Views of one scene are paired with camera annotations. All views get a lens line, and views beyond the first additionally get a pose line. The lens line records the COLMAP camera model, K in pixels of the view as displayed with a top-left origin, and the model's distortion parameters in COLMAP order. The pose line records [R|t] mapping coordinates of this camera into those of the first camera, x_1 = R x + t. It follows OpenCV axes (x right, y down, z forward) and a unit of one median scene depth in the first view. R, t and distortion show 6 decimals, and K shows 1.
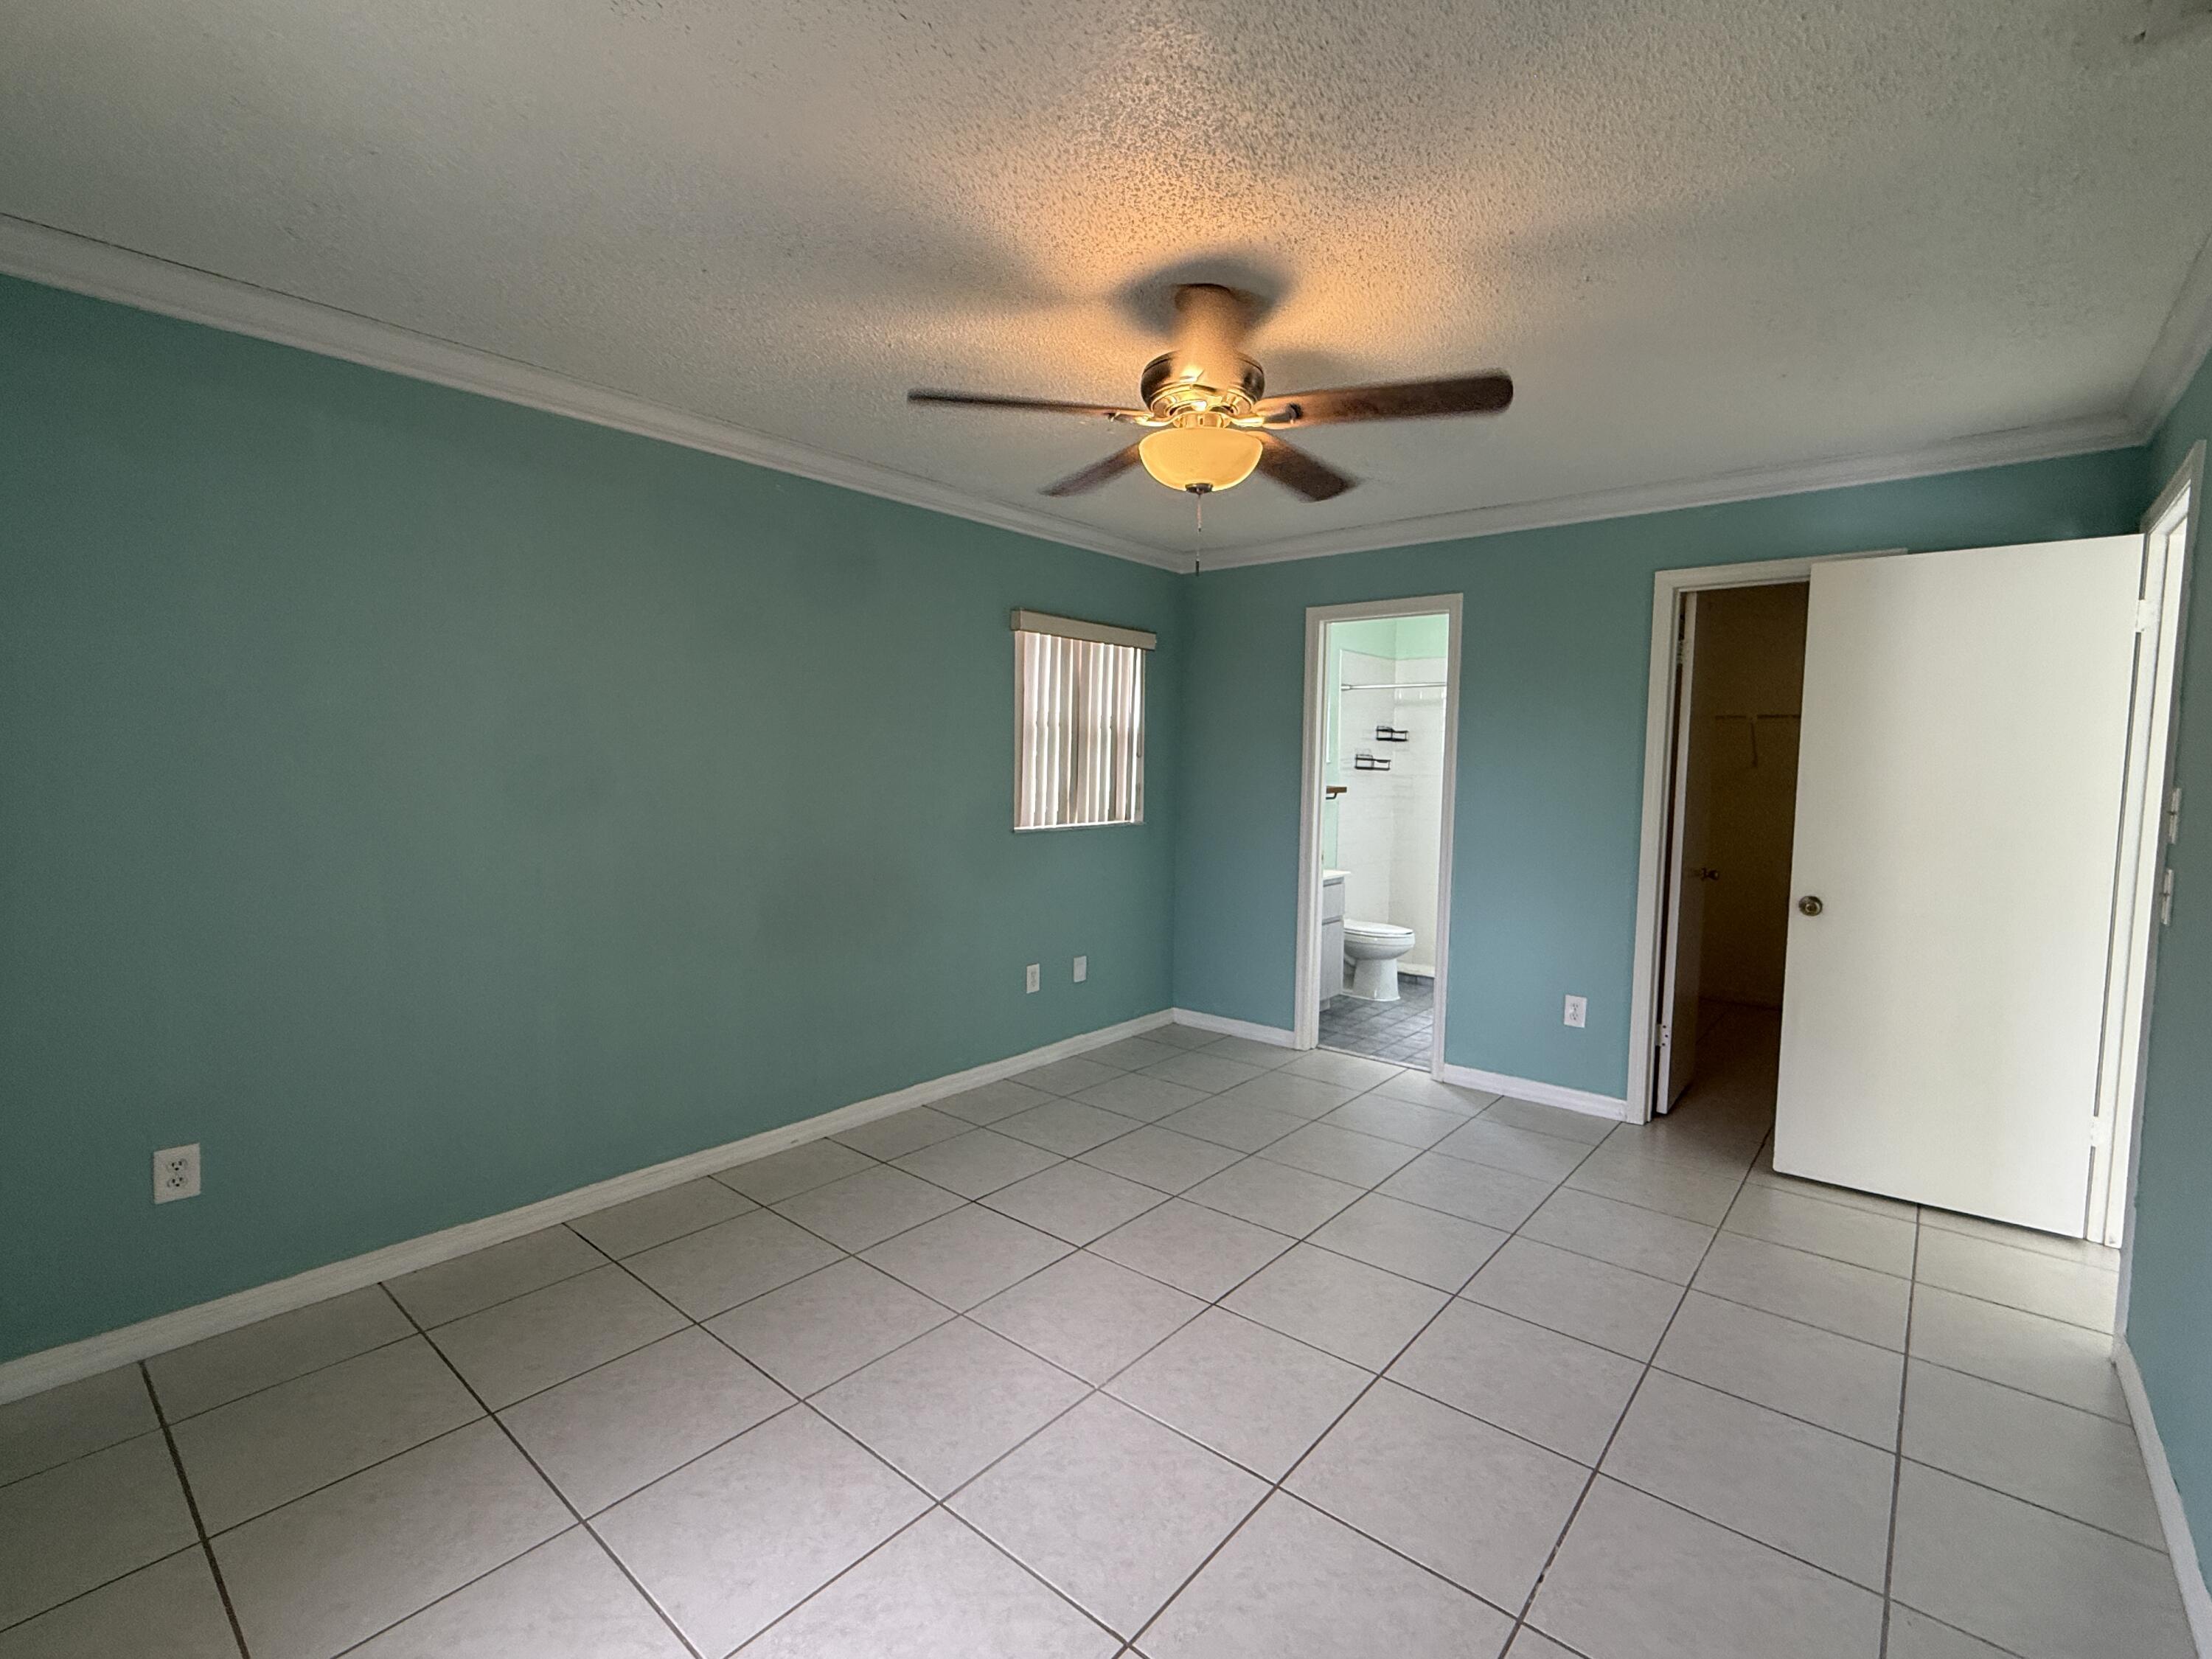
lens RADIAL K [[995.7, 0, 1103.4], [0, 995.7, 831.0], [0, 0, 1]] dist [-0.000007, -0.000308]
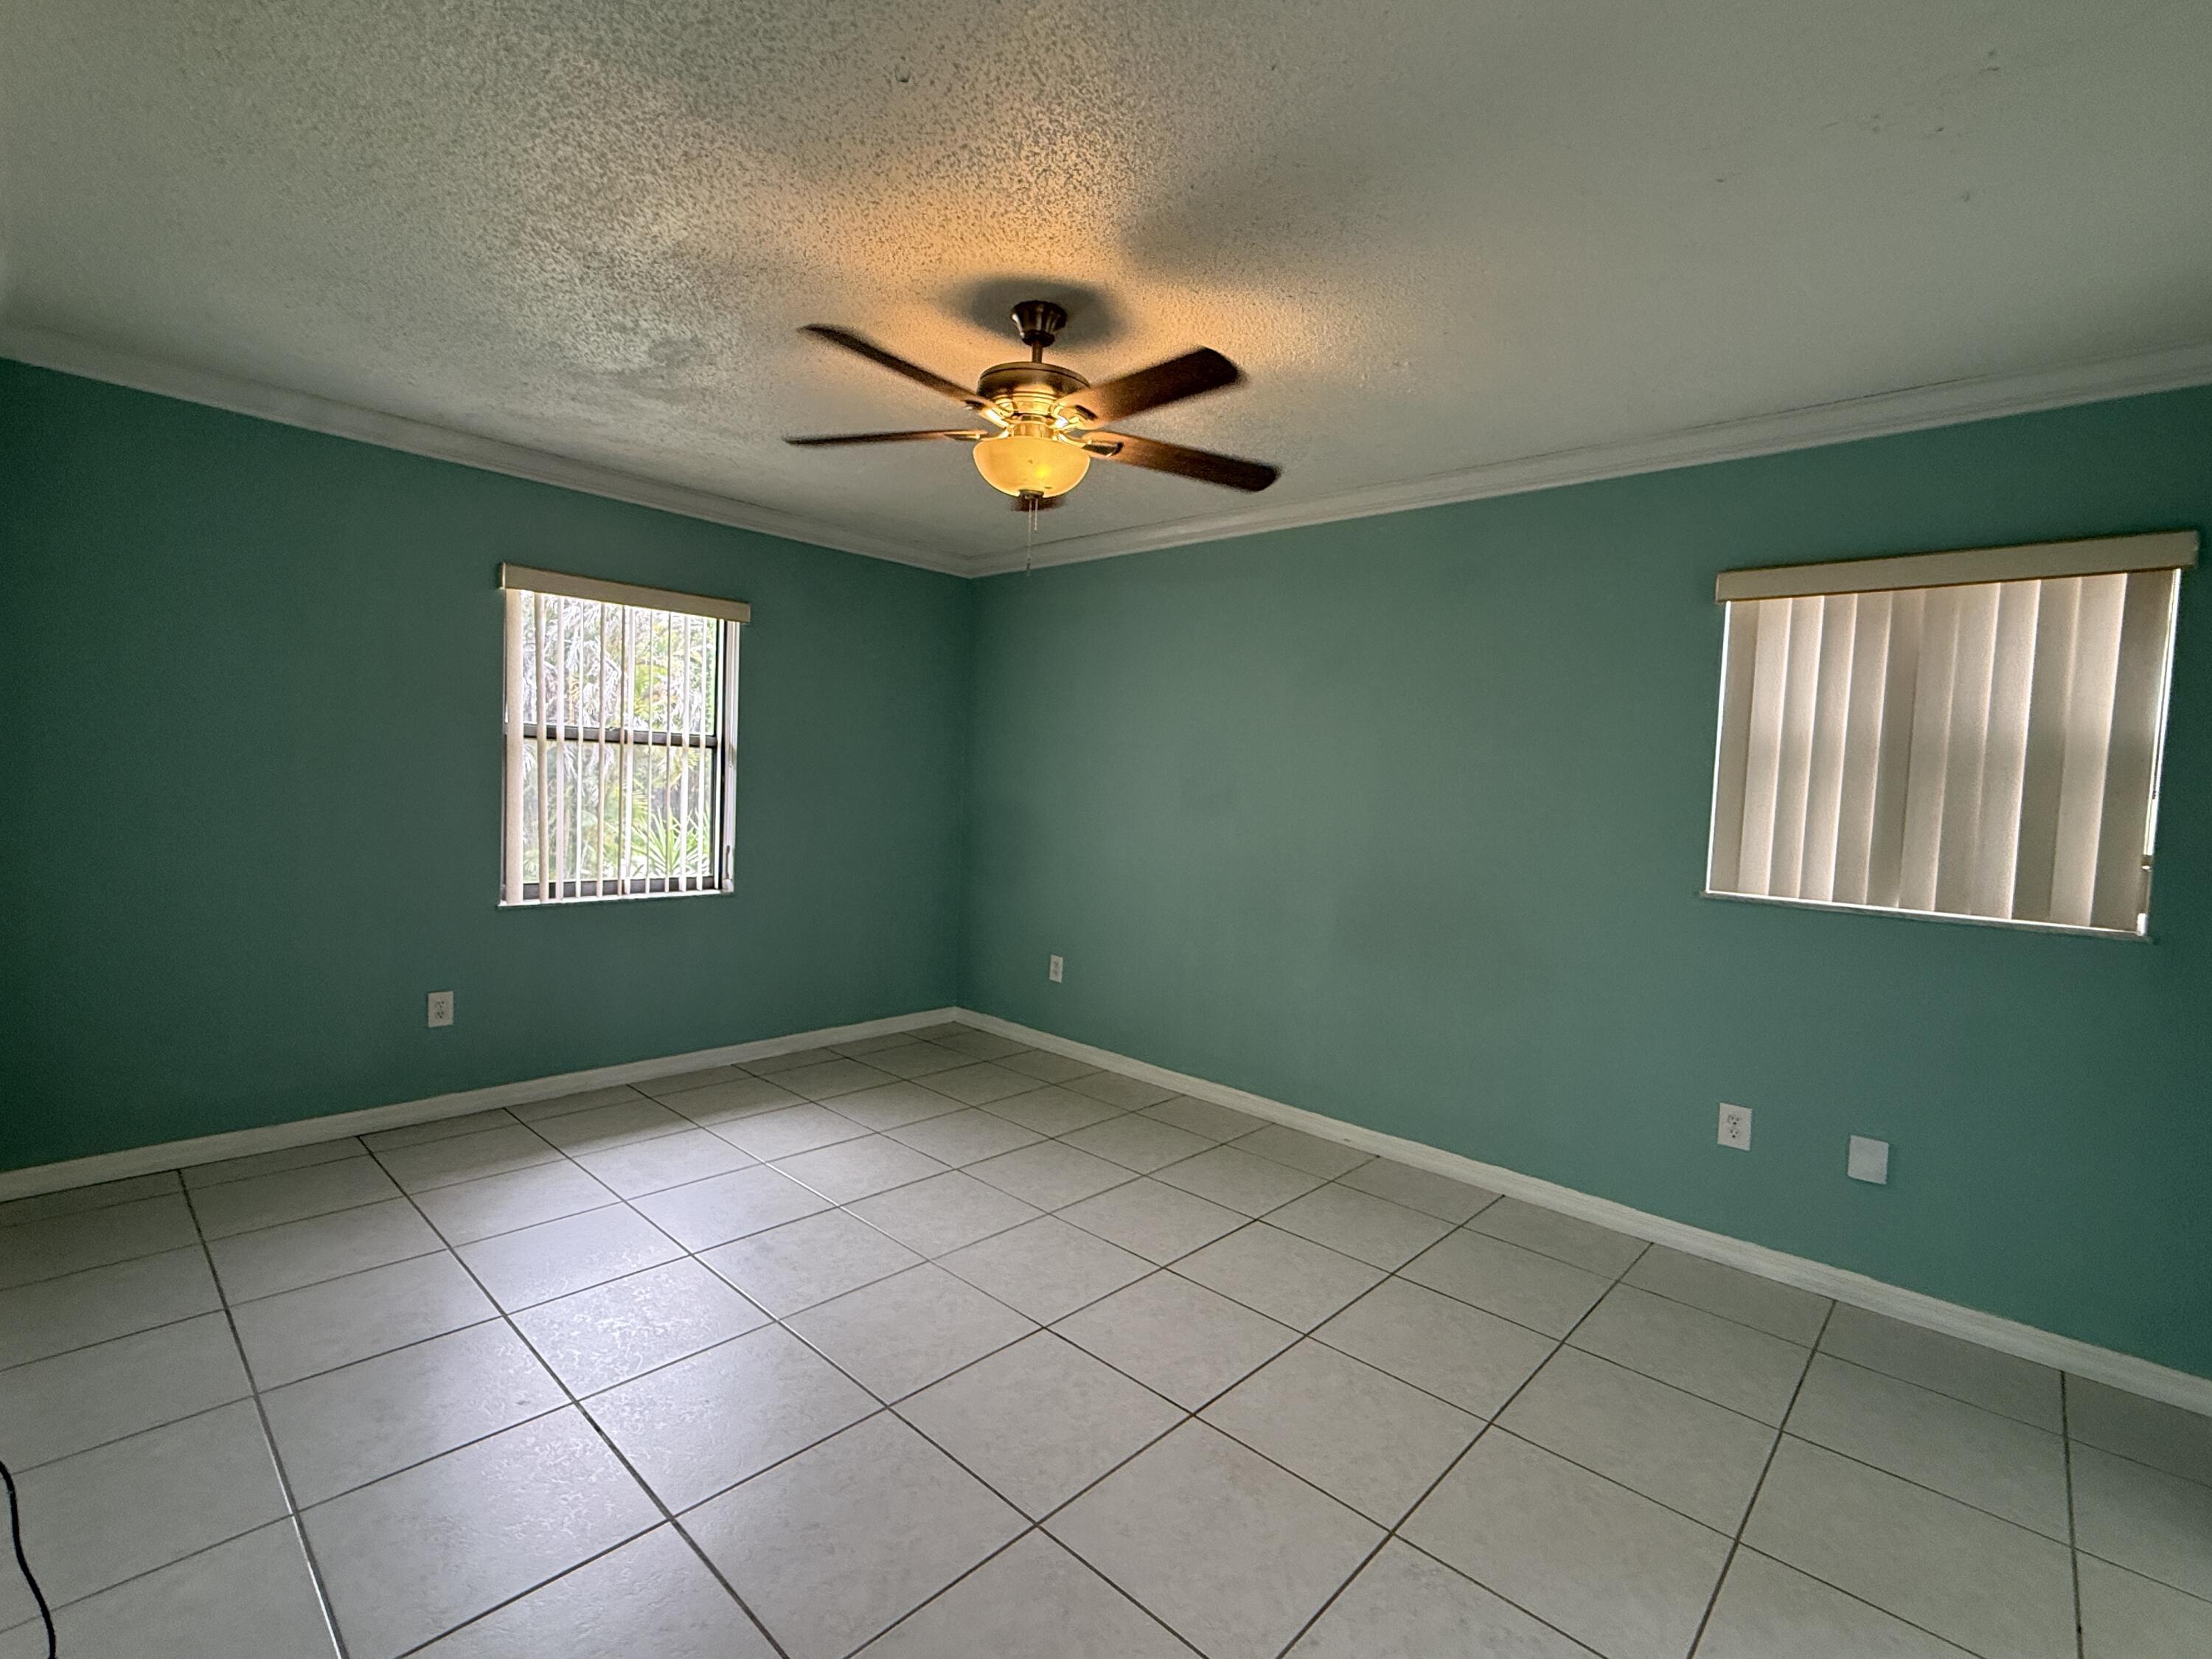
lens RADIAL K [[995.7, 0, 1103.4], [0, 995.7, 831.0], [0, 0, 1]] dist [-0.000007, -0.000308]
pose [[-0.055479, 0.039467, -0.997680, 0.867761], [-0.110936, 0.992788, 0.045442, -0.040373], [0.992278, 0.113199, -0.050700, 0.874516]]
